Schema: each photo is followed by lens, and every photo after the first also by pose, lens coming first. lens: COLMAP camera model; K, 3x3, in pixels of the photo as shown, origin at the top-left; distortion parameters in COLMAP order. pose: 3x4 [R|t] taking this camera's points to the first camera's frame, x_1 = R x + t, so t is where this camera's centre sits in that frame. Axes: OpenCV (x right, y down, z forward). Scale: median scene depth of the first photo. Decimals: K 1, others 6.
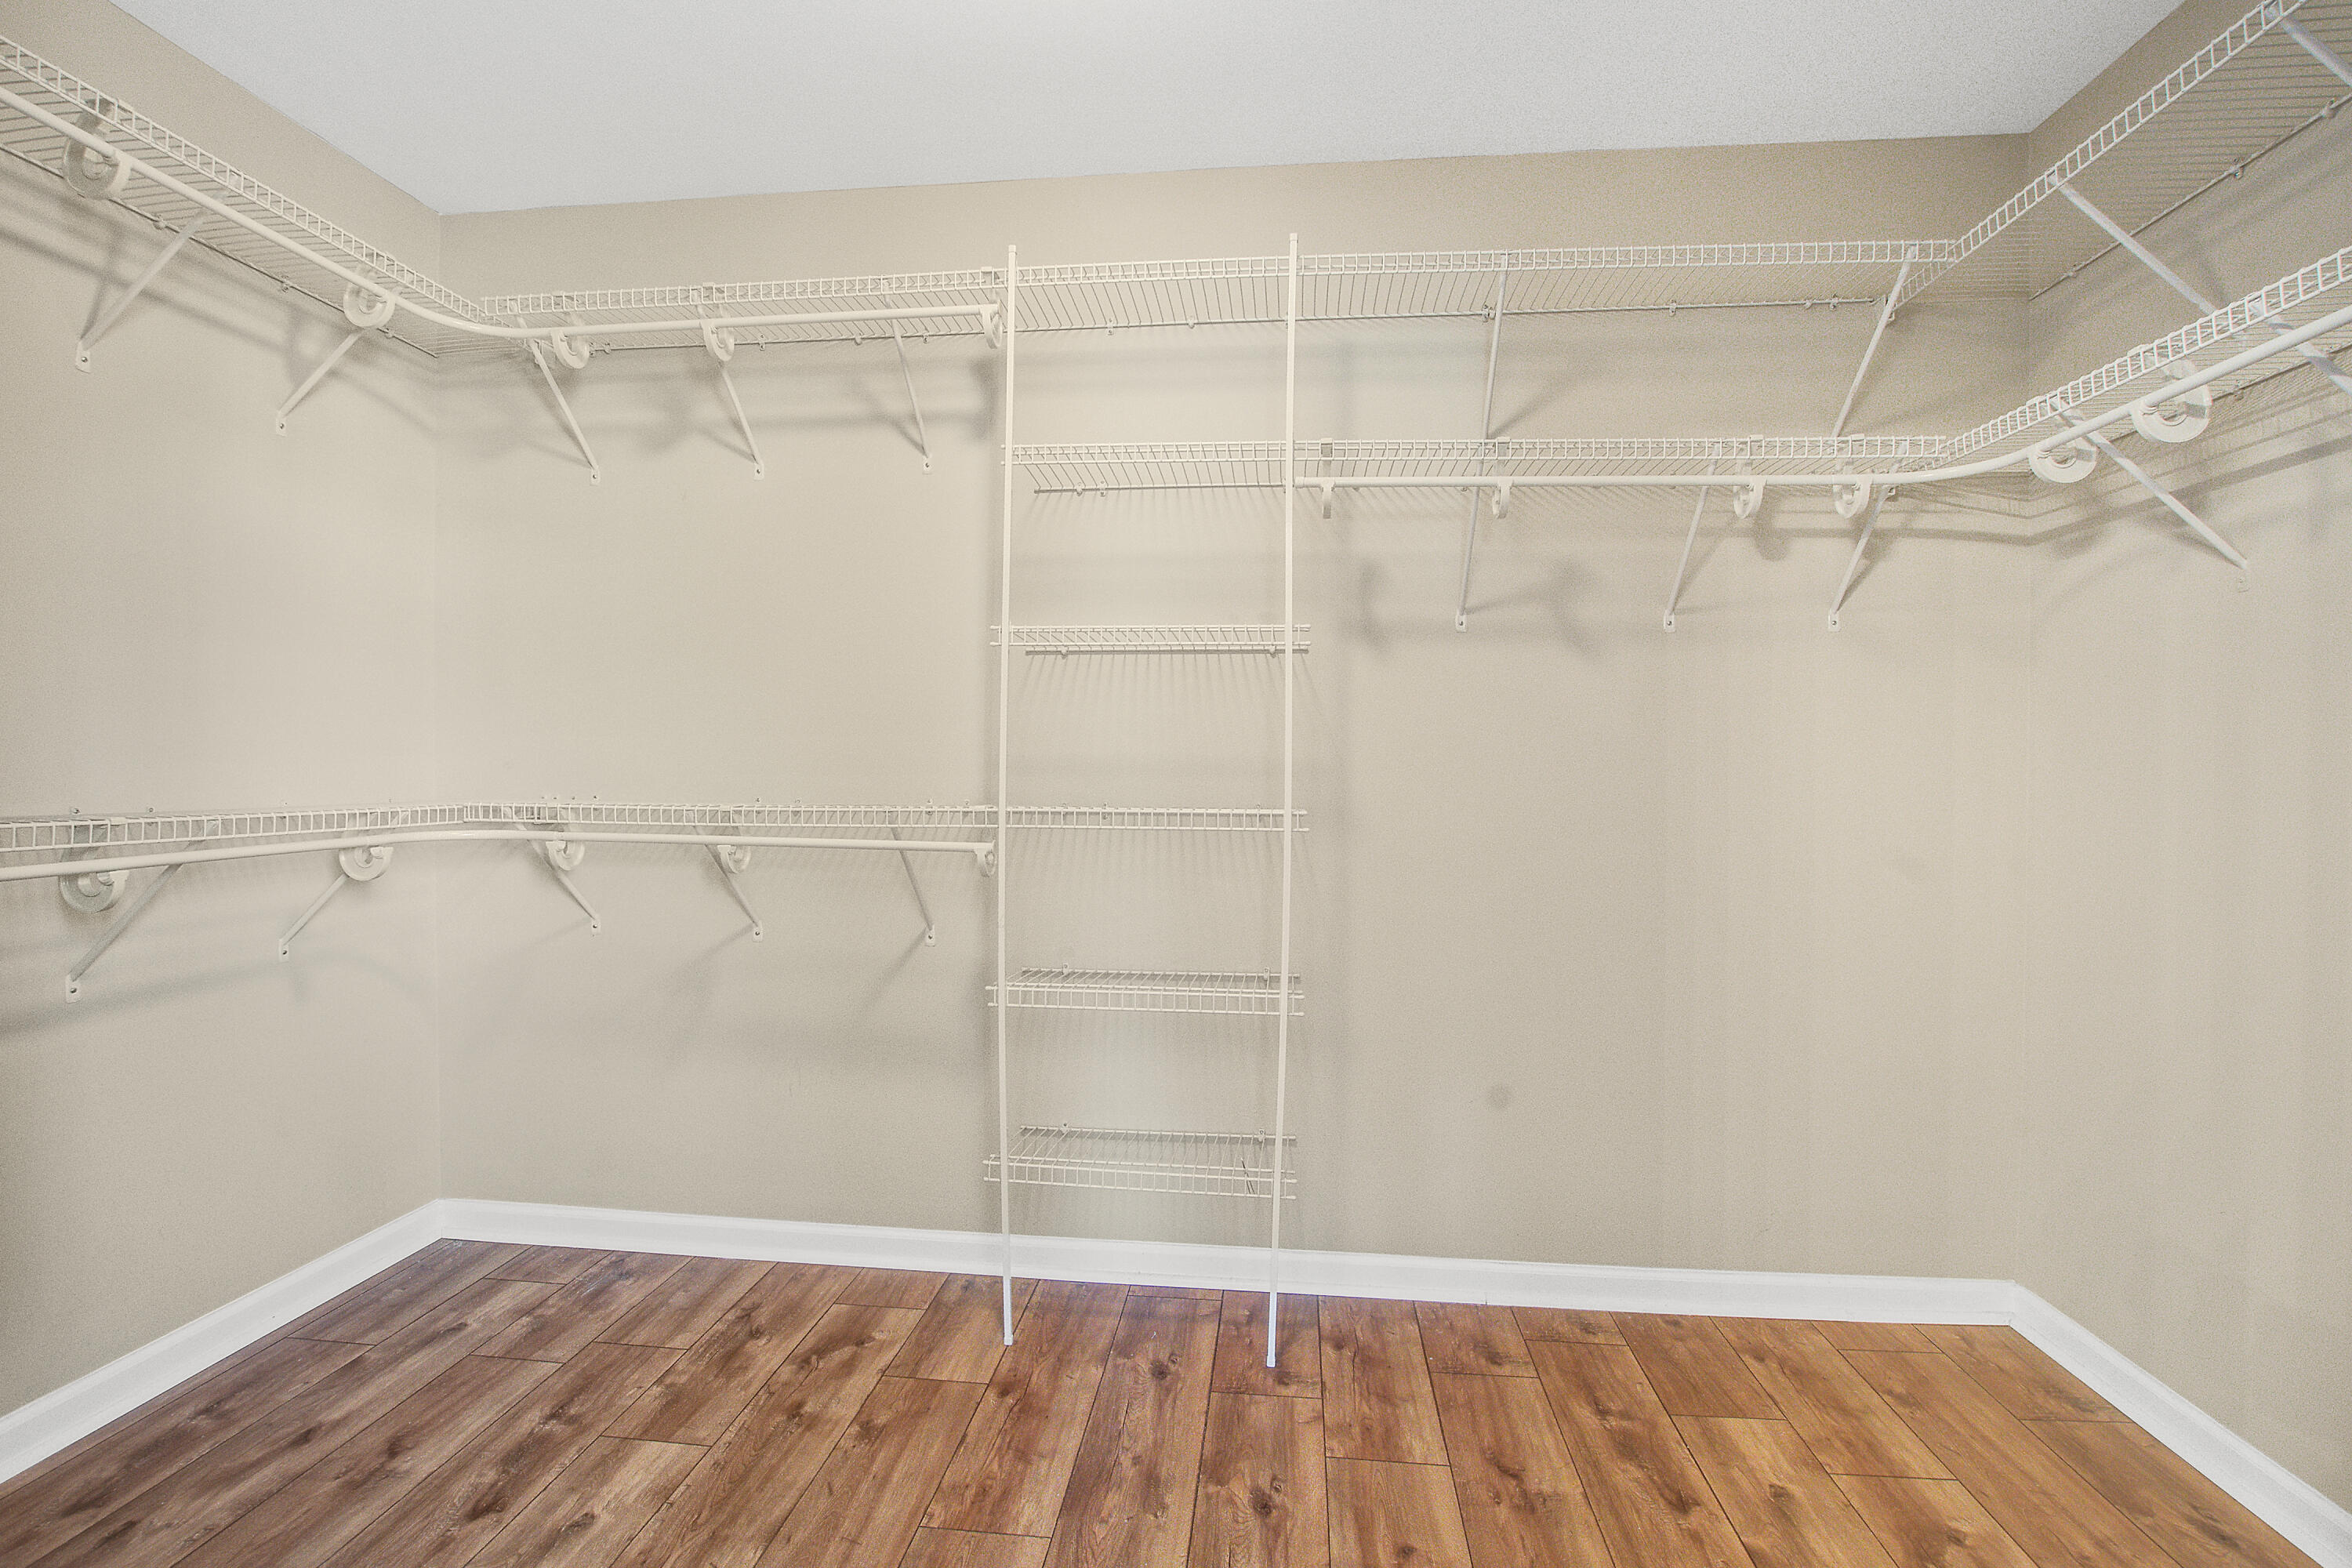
lens RADIAL K [[1058.8, 0, 1176.3], [0, 1058.8, 788.0], [0, 0, 1]] dist [-0.019860, 0.000498]
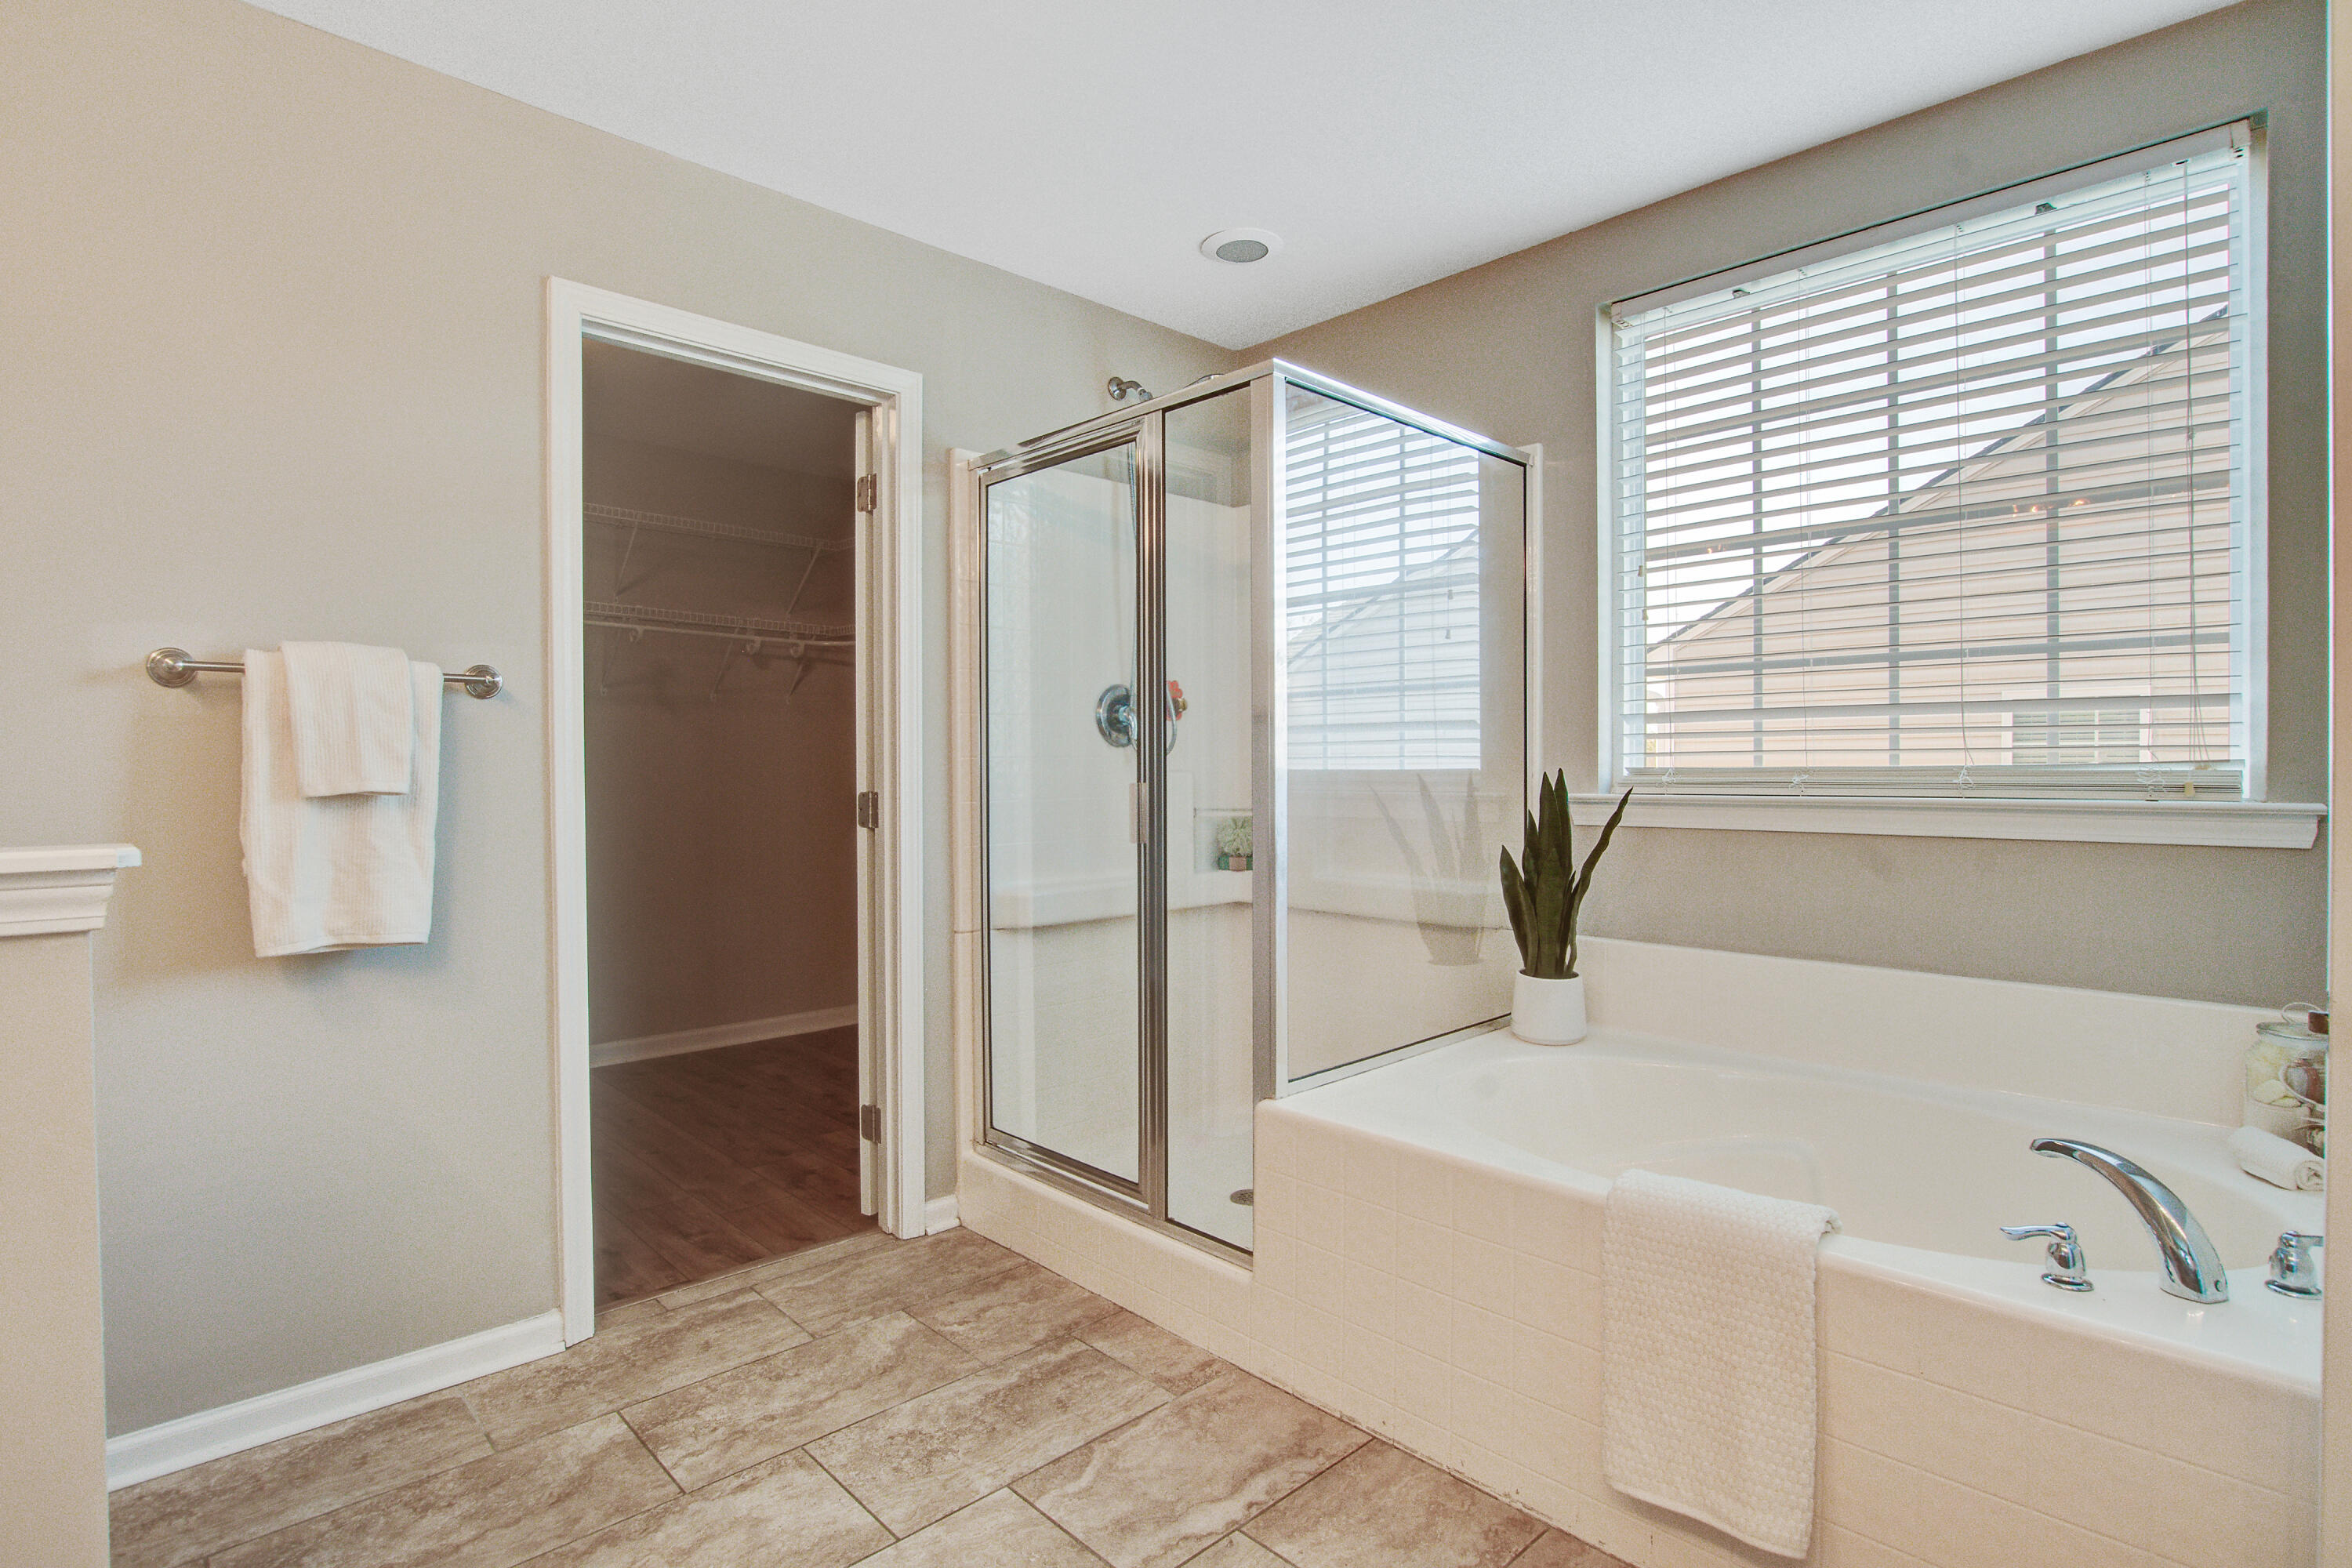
lens RADIAL K [[1135.6, 0, 1167.3], [0, 1135.6, 785.0], [0, 0, 1]] dist [-0.013977, -0.000184]
pose [[0.630849, -0.015027, 0.775760, -0.706683], [0.009024, 0.999887, 0.012031, -0.015065], [-0.775853, -0.000589, 0.630913, -1.088561]]
